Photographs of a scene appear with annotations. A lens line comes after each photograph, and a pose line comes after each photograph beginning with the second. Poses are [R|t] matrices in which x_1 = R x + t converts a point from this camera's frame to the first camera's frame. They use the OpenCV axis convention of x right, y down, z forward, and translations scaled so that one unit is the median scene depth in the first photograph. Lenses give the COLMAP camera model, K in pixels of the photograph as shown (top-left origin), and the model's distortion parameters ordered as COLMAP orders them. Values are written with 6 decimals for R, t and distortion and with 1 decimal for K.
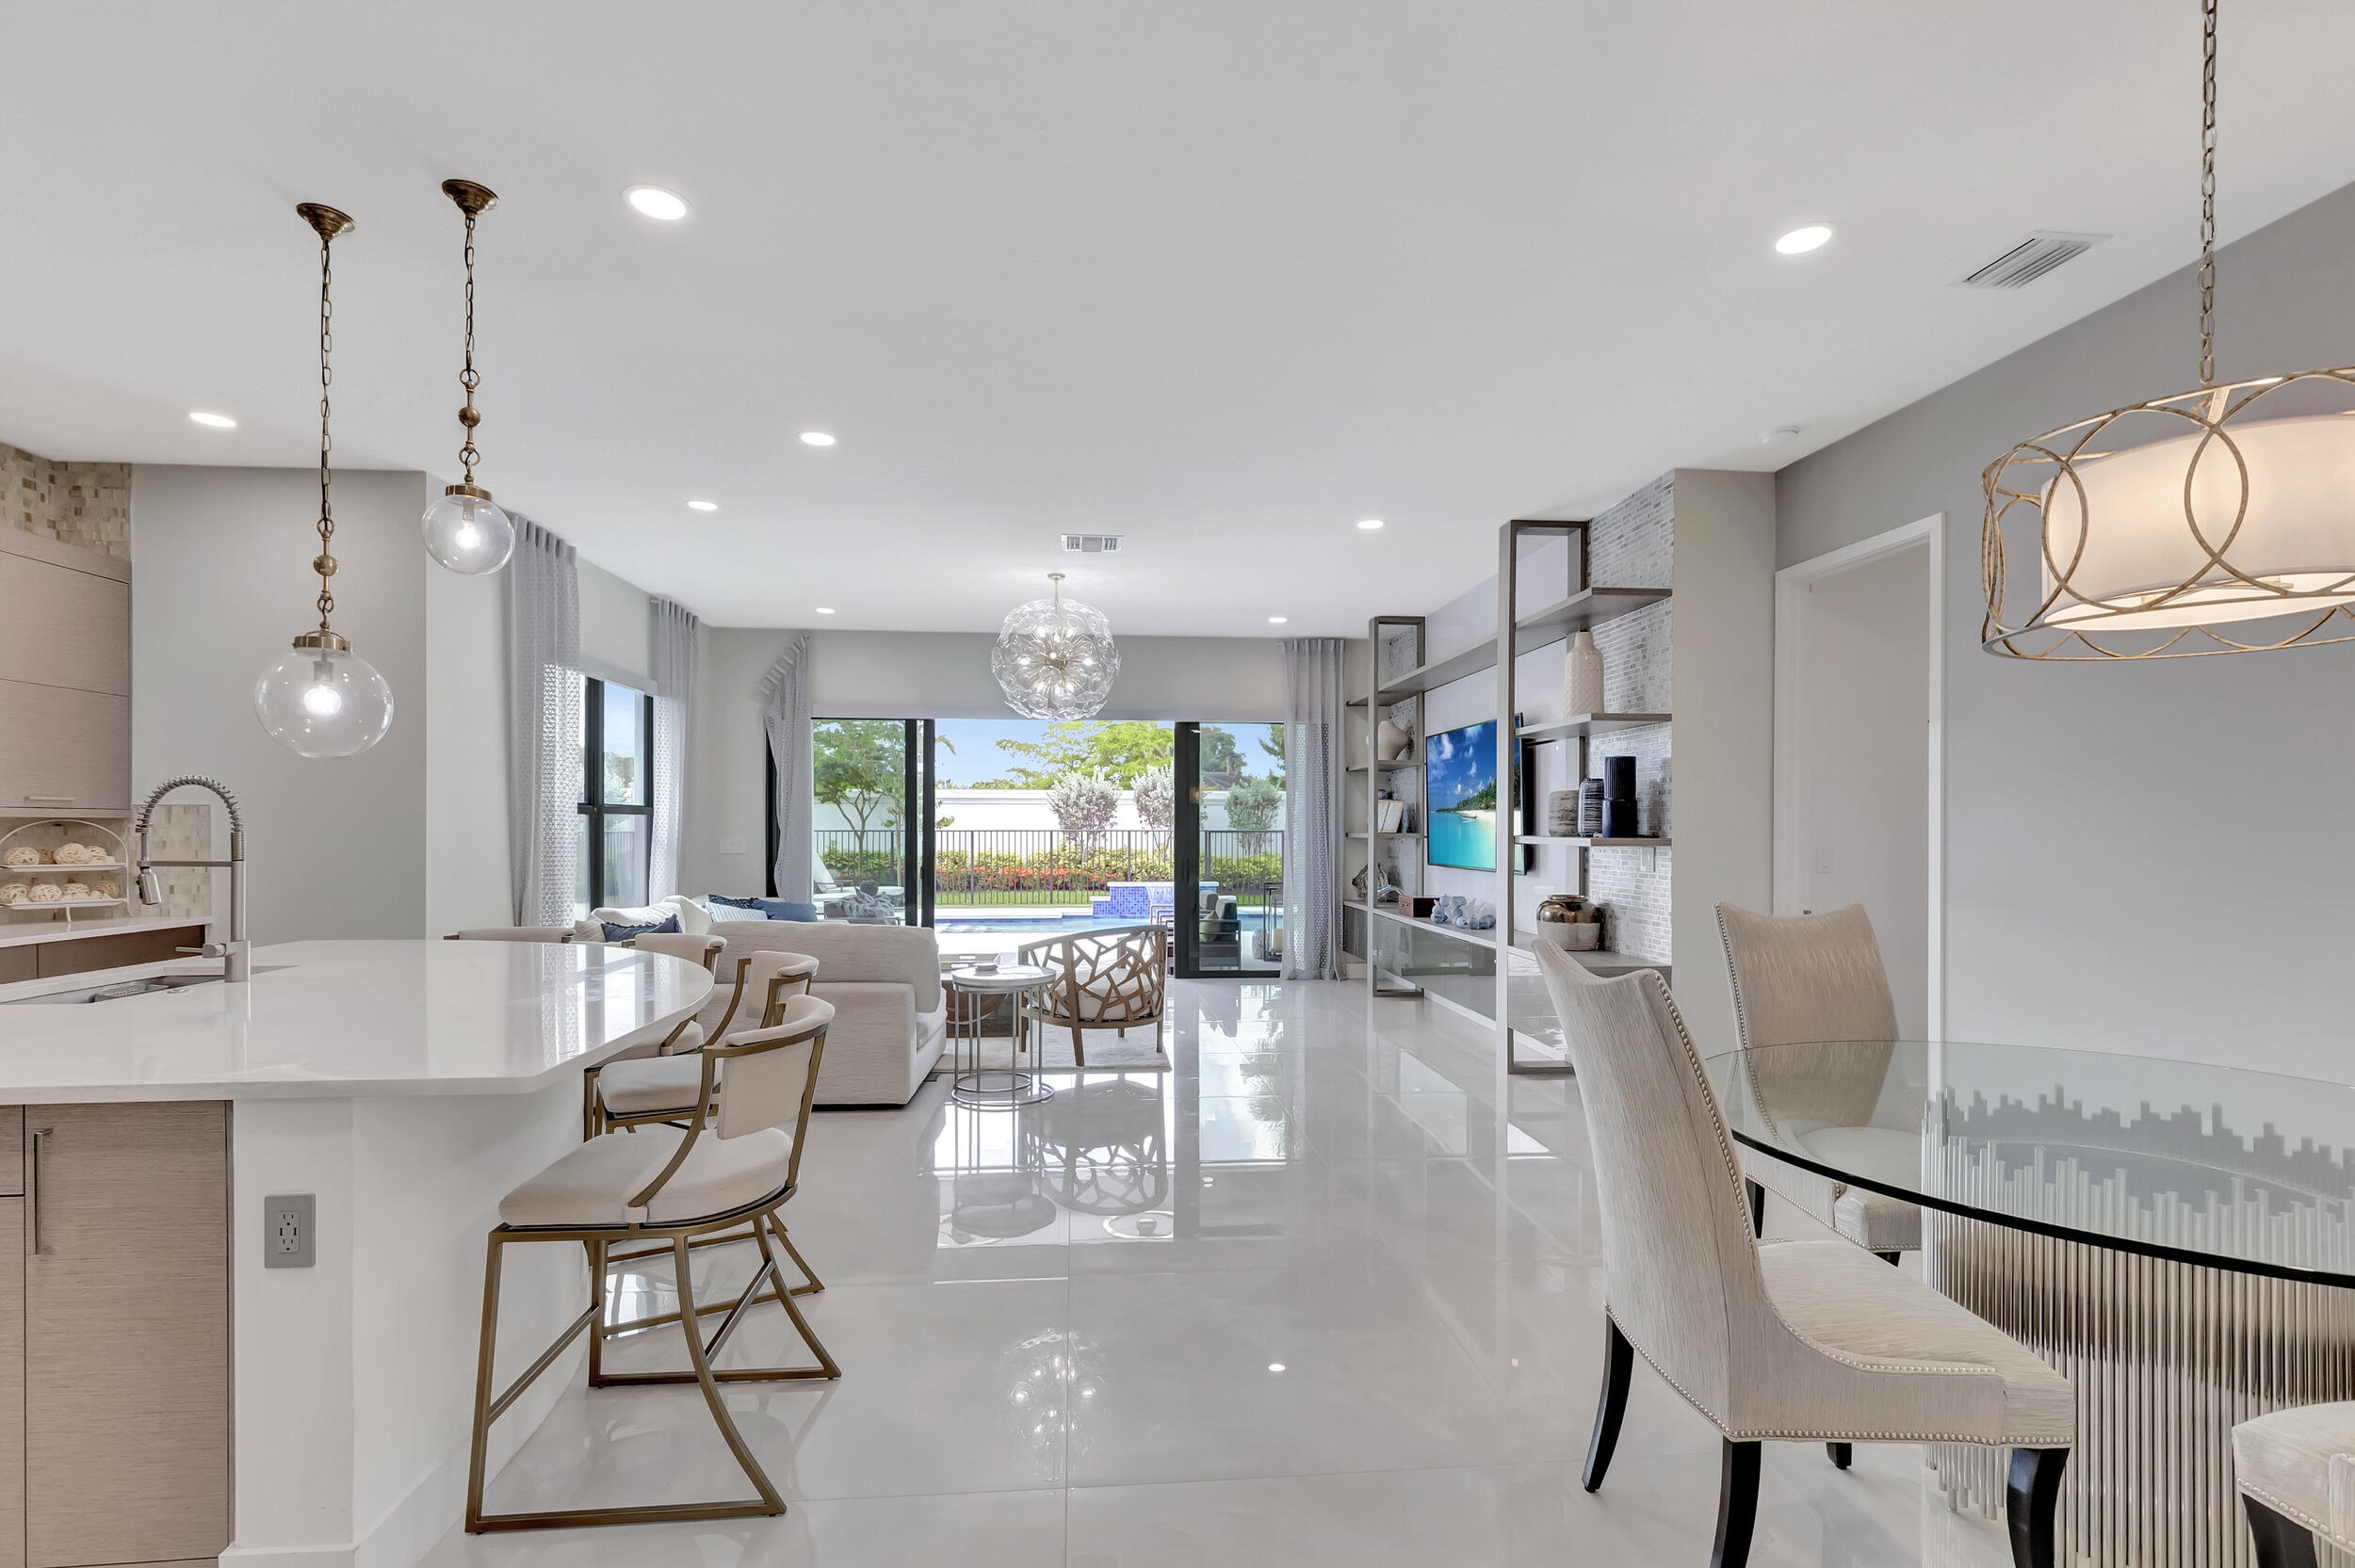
lens RADIAL K [[1043.1, 0, 1164.6], [0, 1043.1, 821.5], [0, 0, 1]] dist [-0.002377, -0.000993]
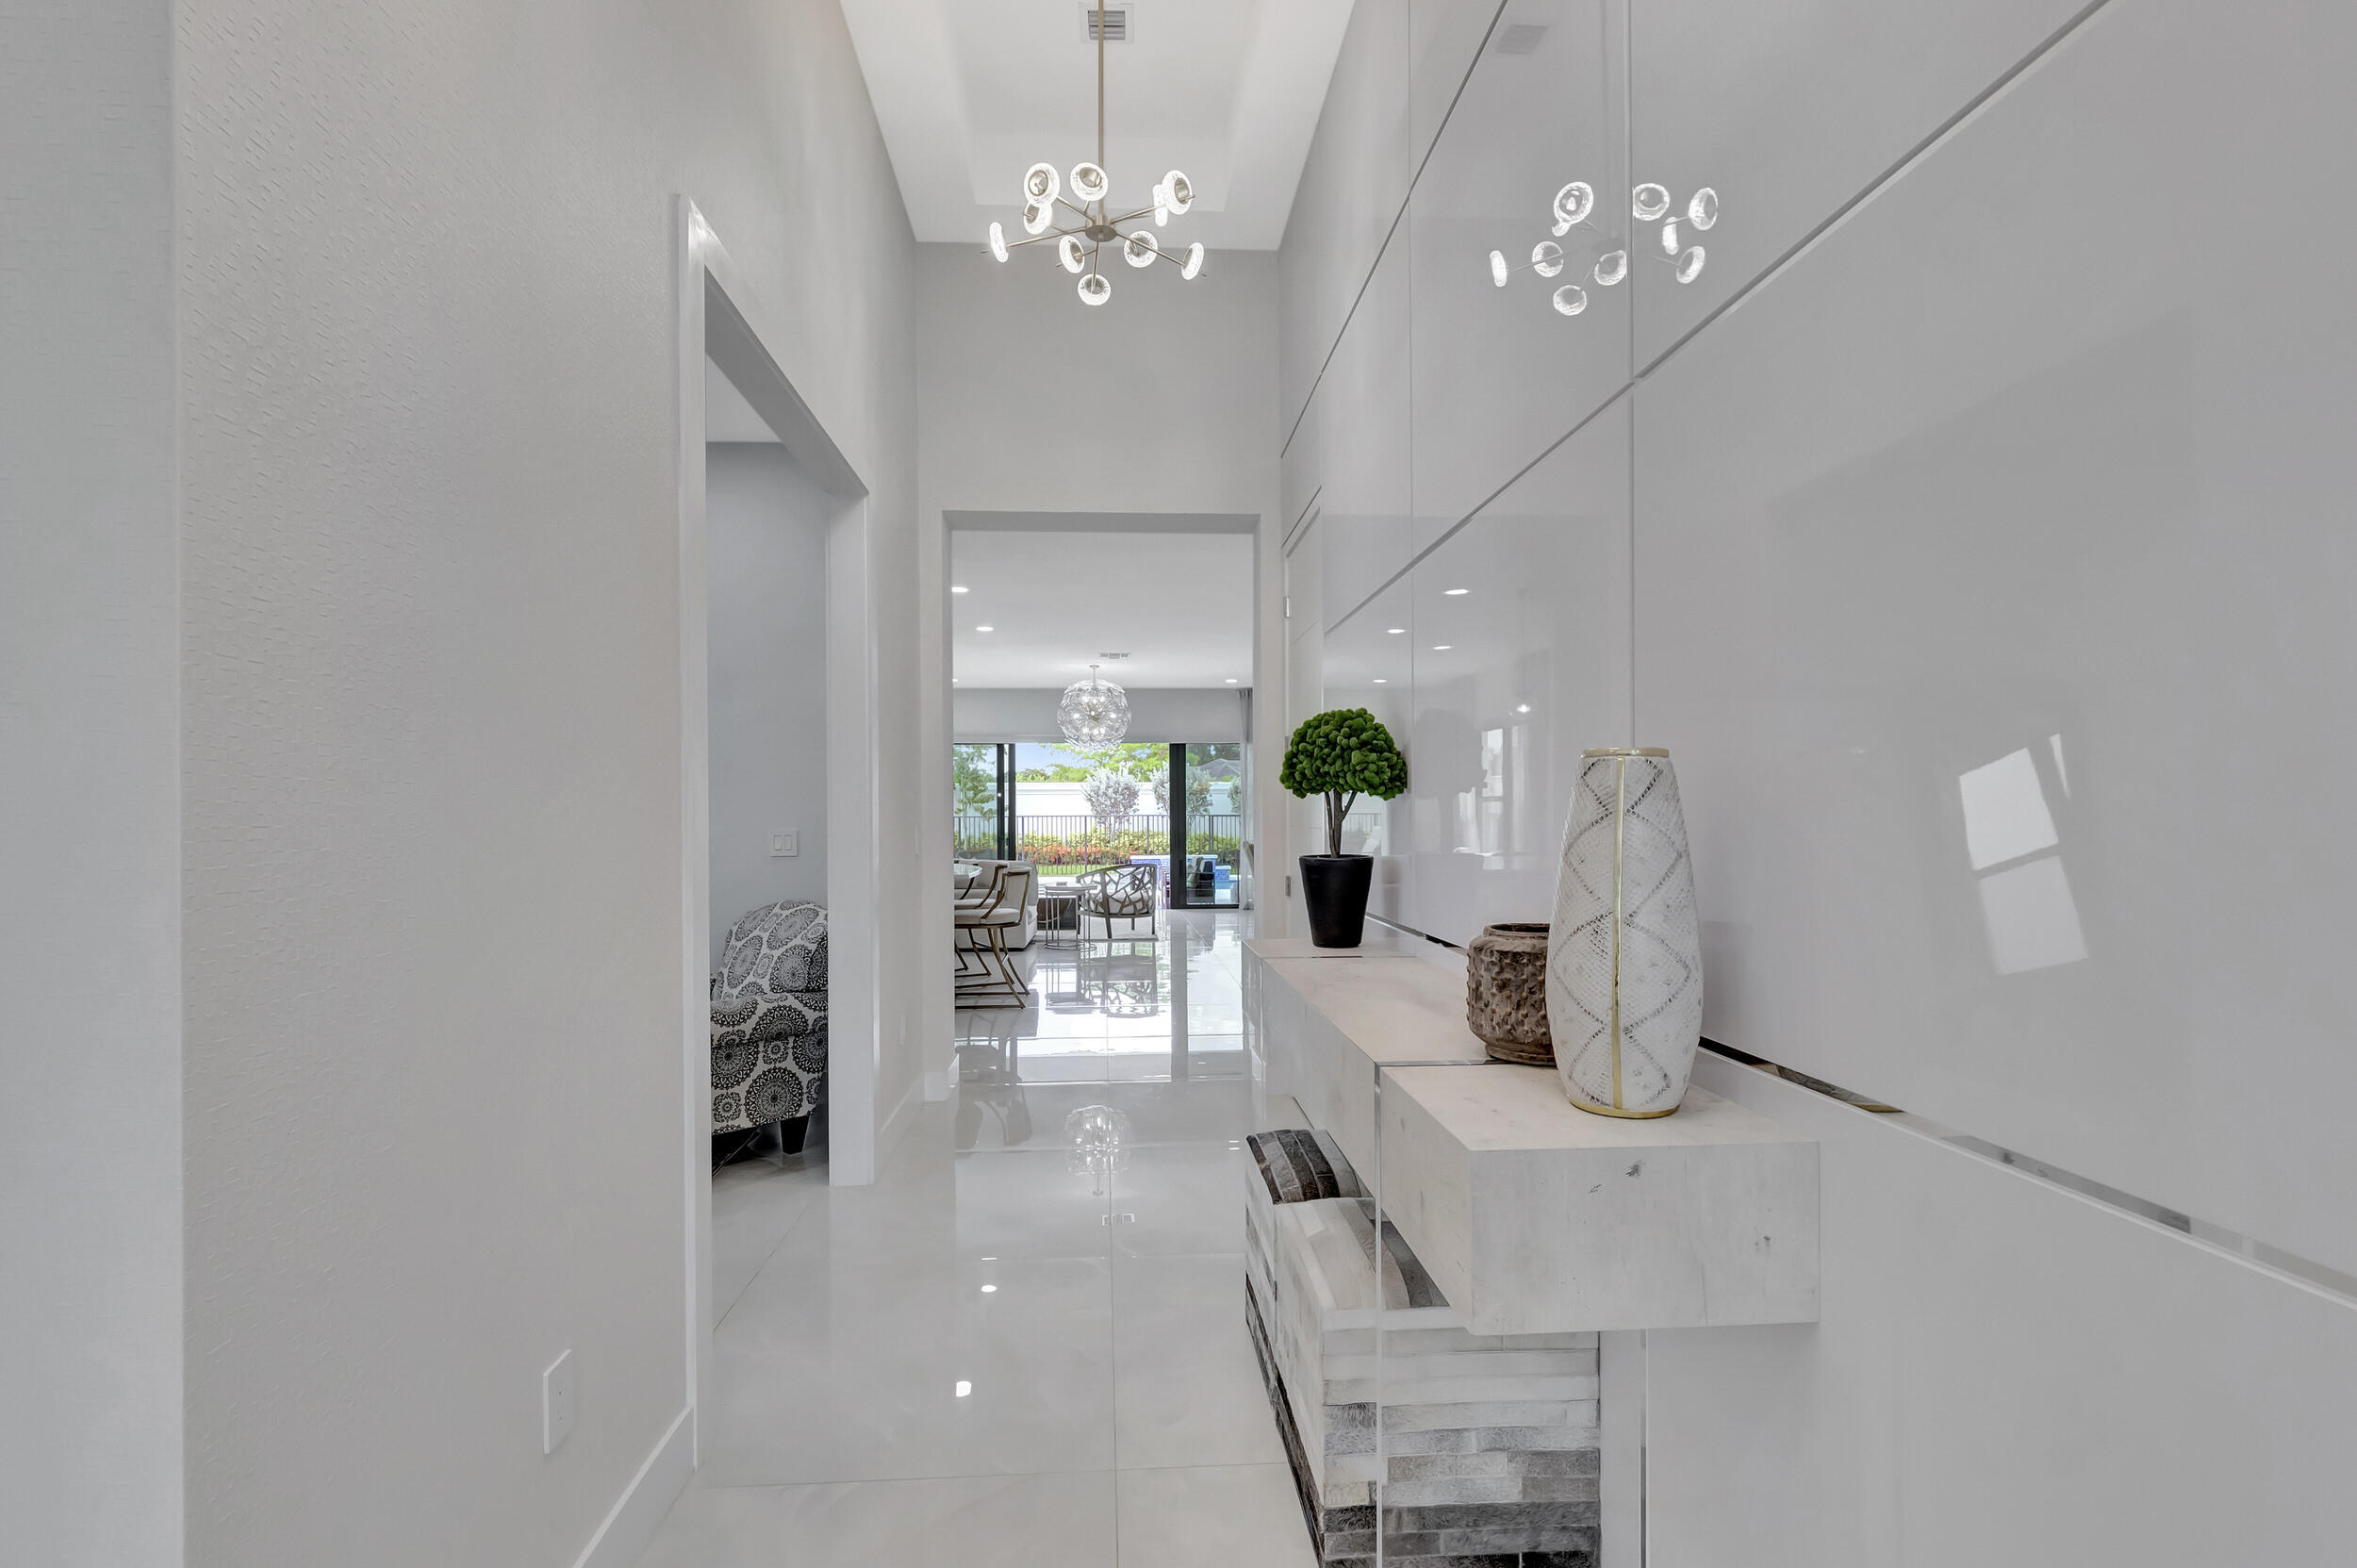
lens RADIAL K [[1032.0, 0, 1178.5], [0, 1032.0, 784.0], [0, 0, 1]] dist [-0.004598, -0.000907]
pose [[0.999880, -0.008922, -0.012670, 0.050627], [0.008625, 0.999691, -0.023327, 0.000812], [0.012874, 0.023215, 0.999648, -0.636879]]
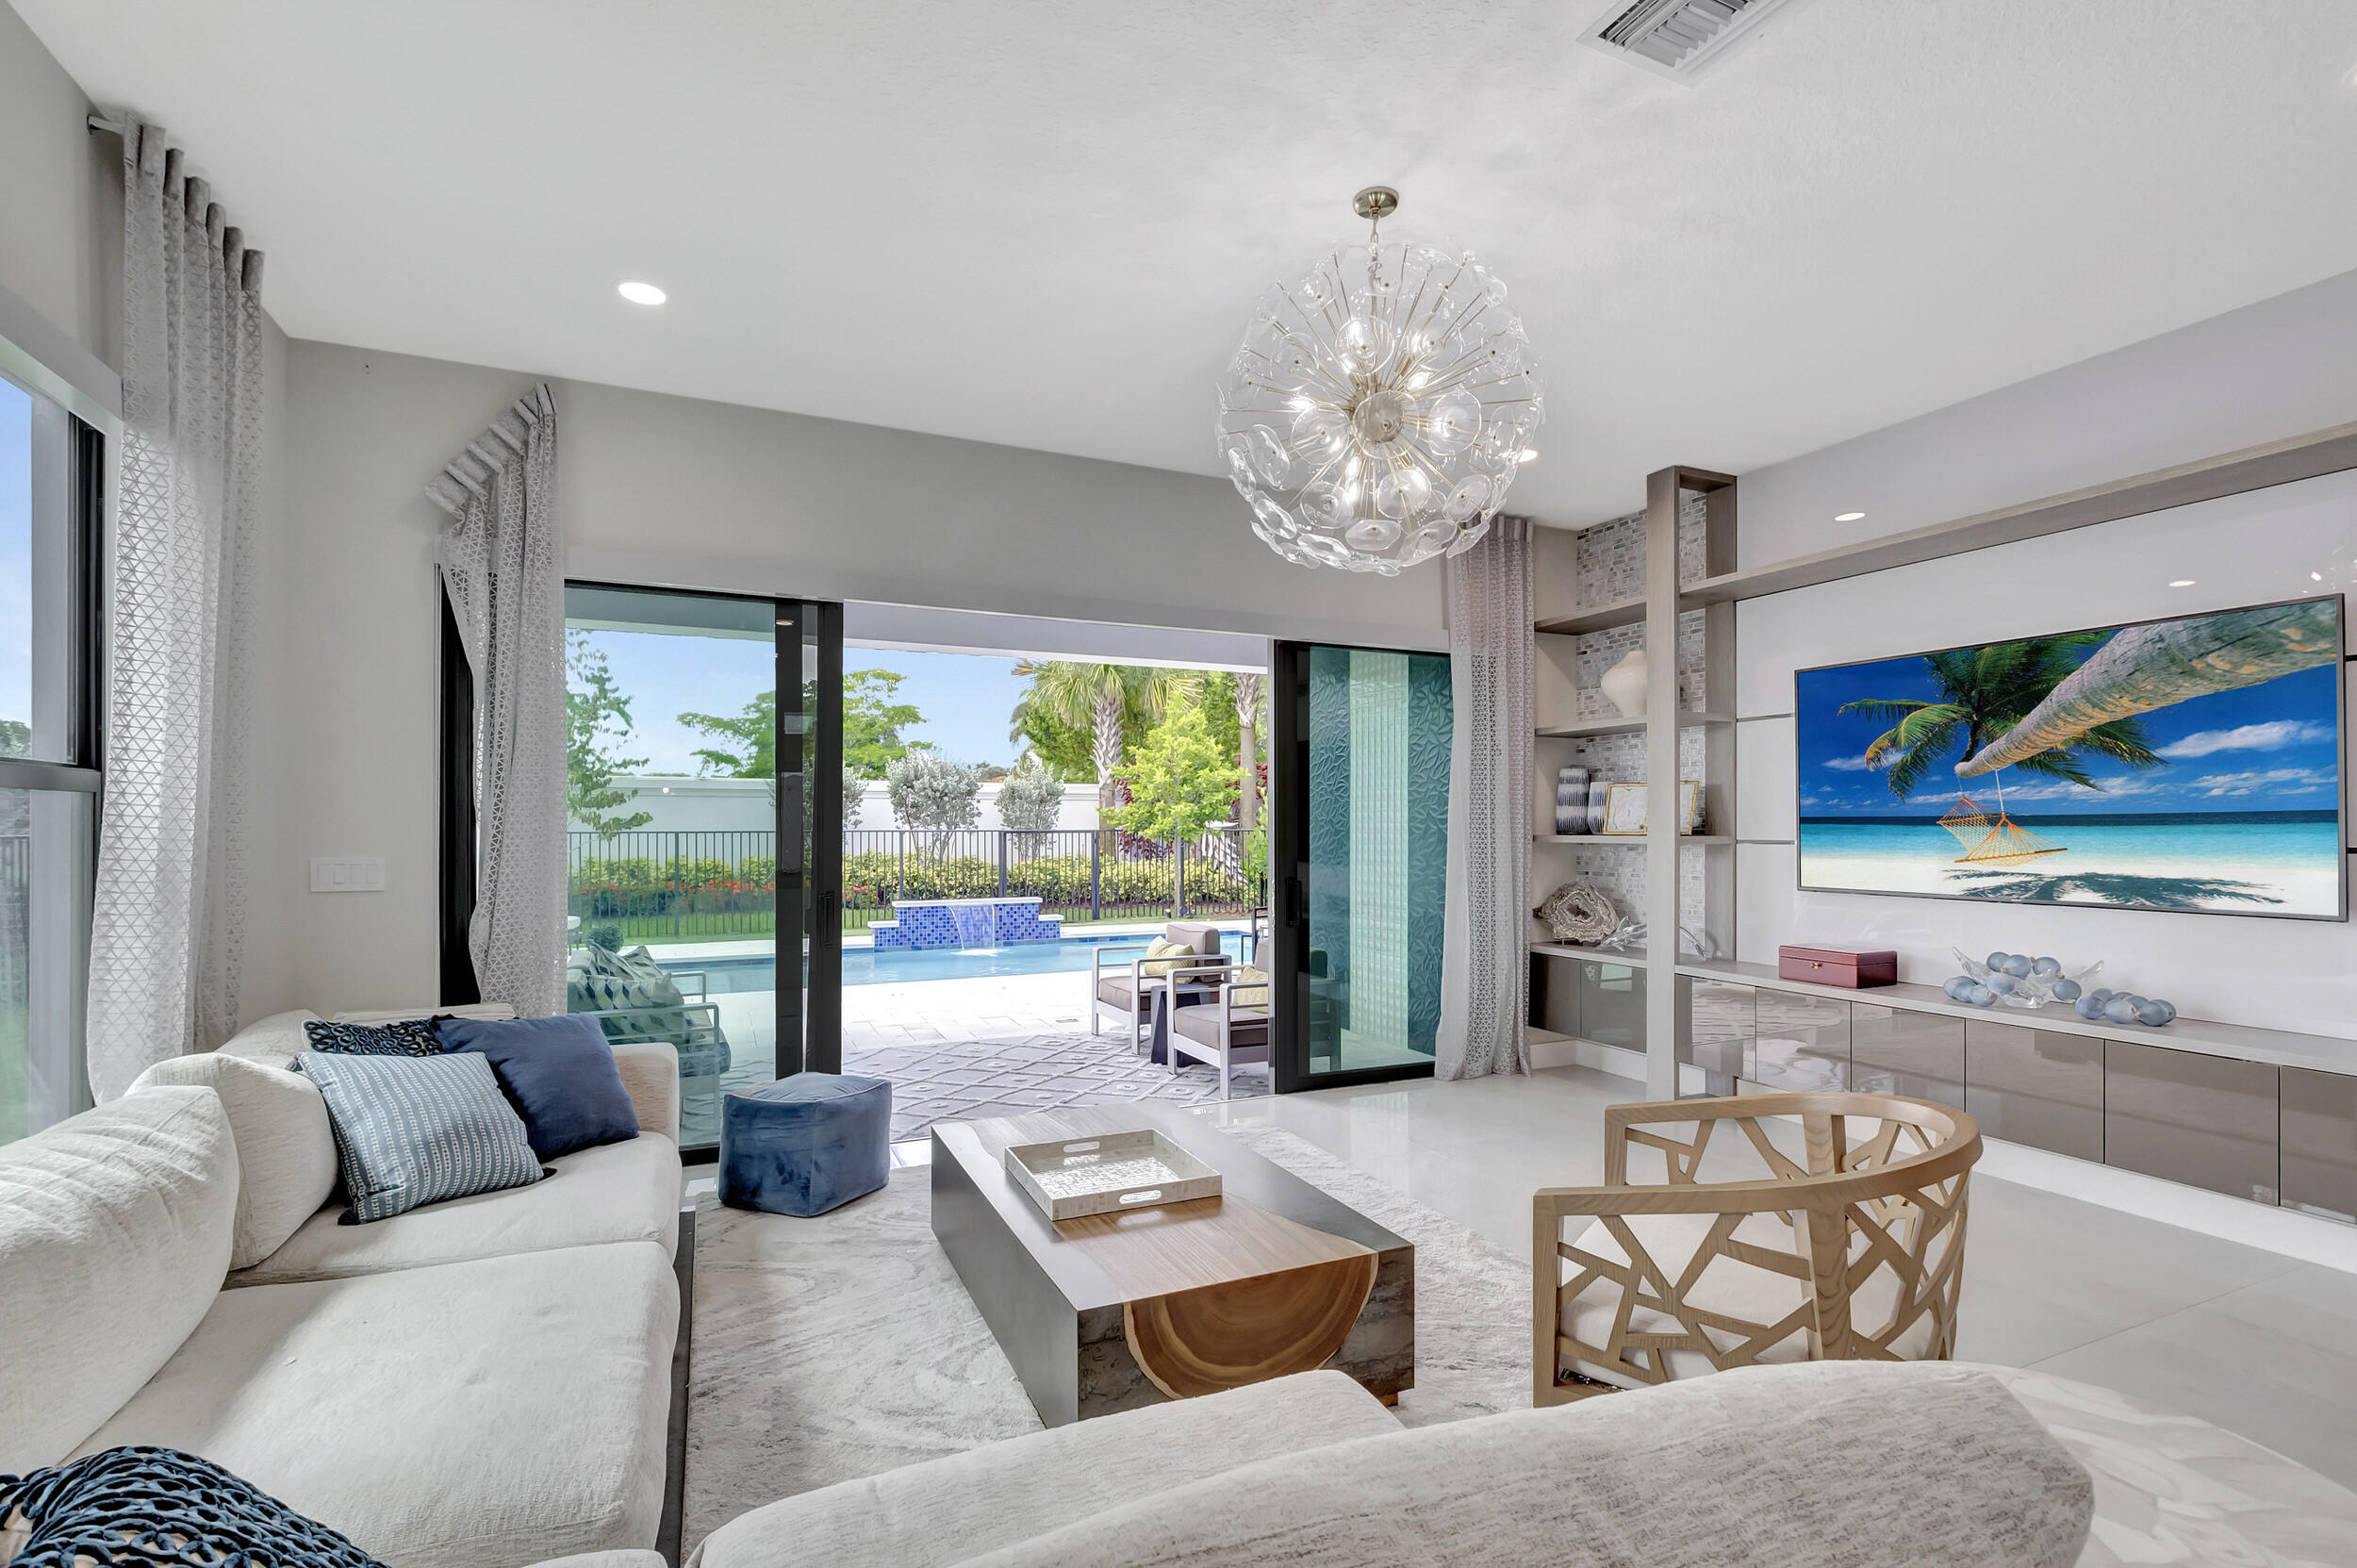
lens RADIAL K [[1044.2, 0, 1165.6], [0, 1044.2, 821.6], [0, 0, 1]] dist [-0.002377, -0.000993]
pose [[0.943427, 0.000426, 0.331581, -0.282967], [-0.000624, 1.000000, 0.000490, 0.003036], [-0.331580, -0.000669, 0.943427, 0.578957]]
